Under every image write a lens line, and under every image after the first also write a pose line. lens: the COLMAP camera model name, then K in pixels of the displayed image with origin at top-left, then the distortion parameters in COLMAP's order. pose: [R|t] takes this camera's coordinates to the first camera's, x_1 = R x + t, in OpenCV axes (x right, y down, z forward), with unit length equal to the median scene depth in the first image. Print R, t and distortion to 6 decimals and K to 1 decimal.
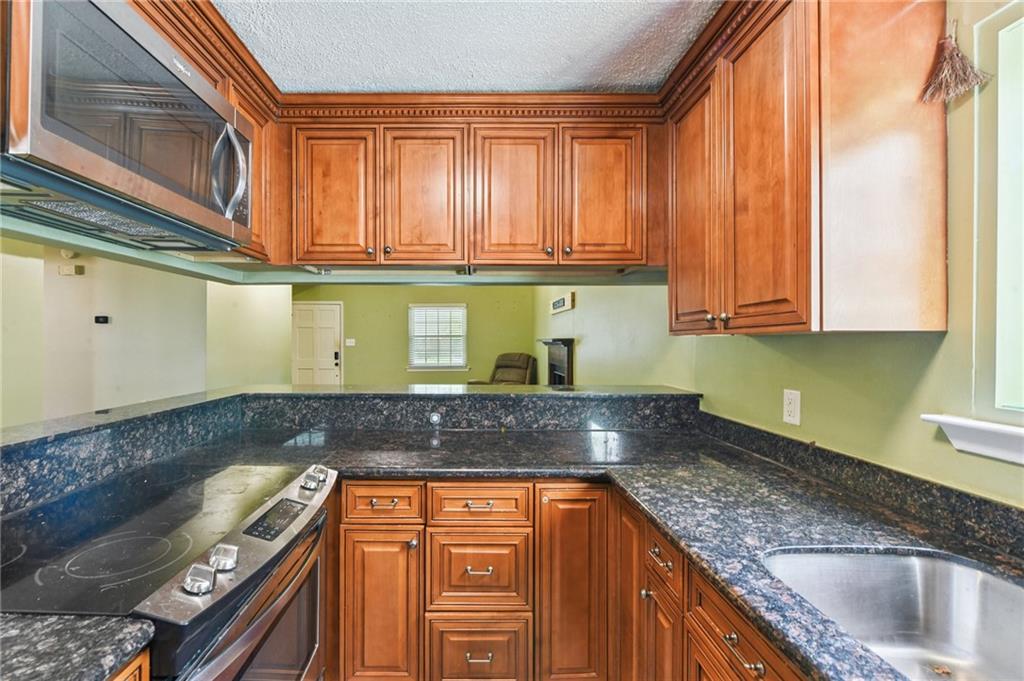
lens RADIAL K [[429.2, 0, 473.5], [0, 429.2, 342.8], [0, 0, 1]] dist [0.002641, -0.000598]
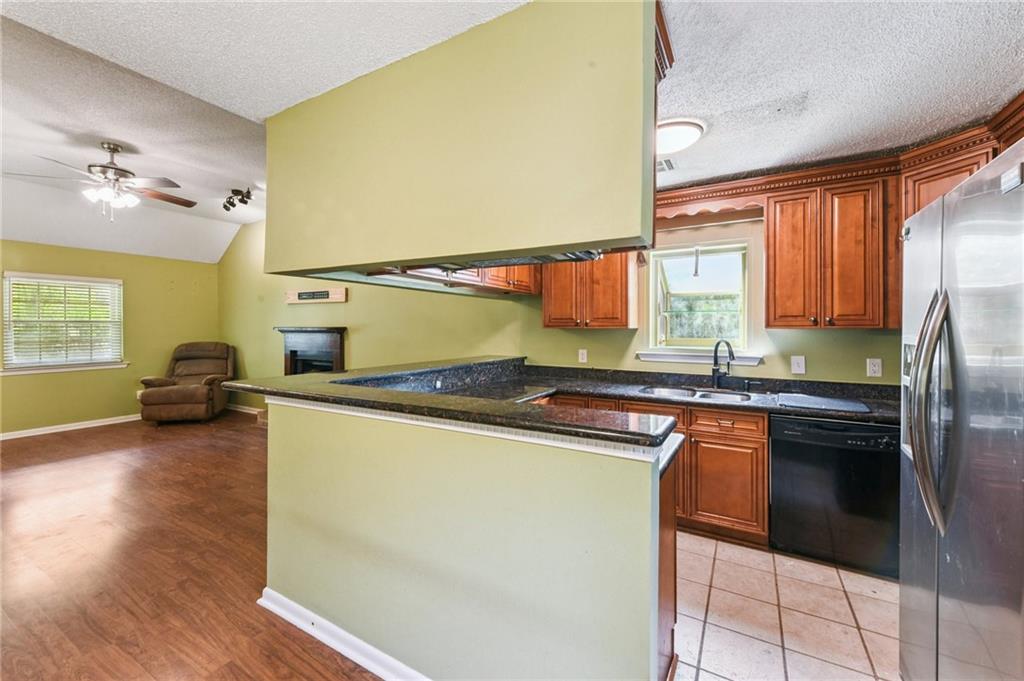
lens RADIAL K [[408.2, 0, 514.2], [0, 408.2, 332.0], [0, 0, 1]] dist [0.002268, -0.000013]
pose [[0.499866, -0.008017, 0.866066, -0.377019], [0.001107, 0.999962, 0.008618, -0.004373], [-0.866102, -0.003350, 0.499856, 0.029553]]
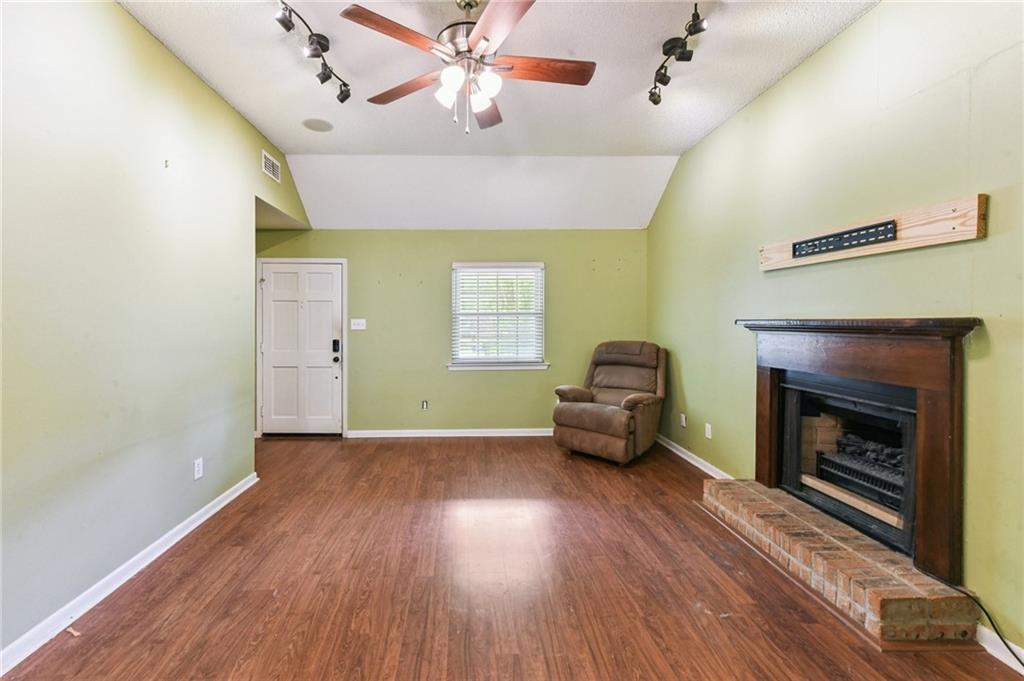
lens RADIAL K [[431.1, 0, 477.5], [0, 431.1, 327.2], [0, 0, 1]] dist [0.013137, -0.001478]
pose [[0.999726, -0.001585, 0.023342, -0.160947], [0.001283, 0.999915, 0.012976, -0.005814], [-0.023360, -0.012942, 0.999643, 0.463572]]
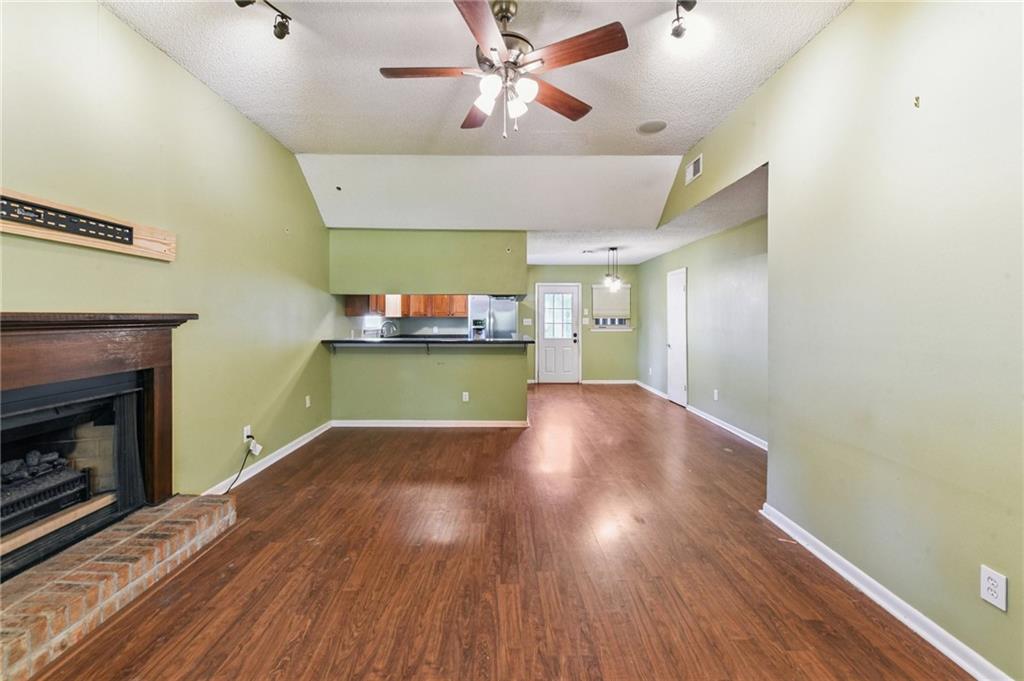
lens RADIAL K [[429.2, 0, 502.3], [0, 429.2, 318.8], [0, 0, 1]] dist [0.002641, -0.000598]
pose [[-0.999910, -0.003423, 0.012946, -0.165132], [-0.003342, 0.999975, 0.006302, -0.006170], [-0.012967, 0.006258, -0.999896, 1.168666]]
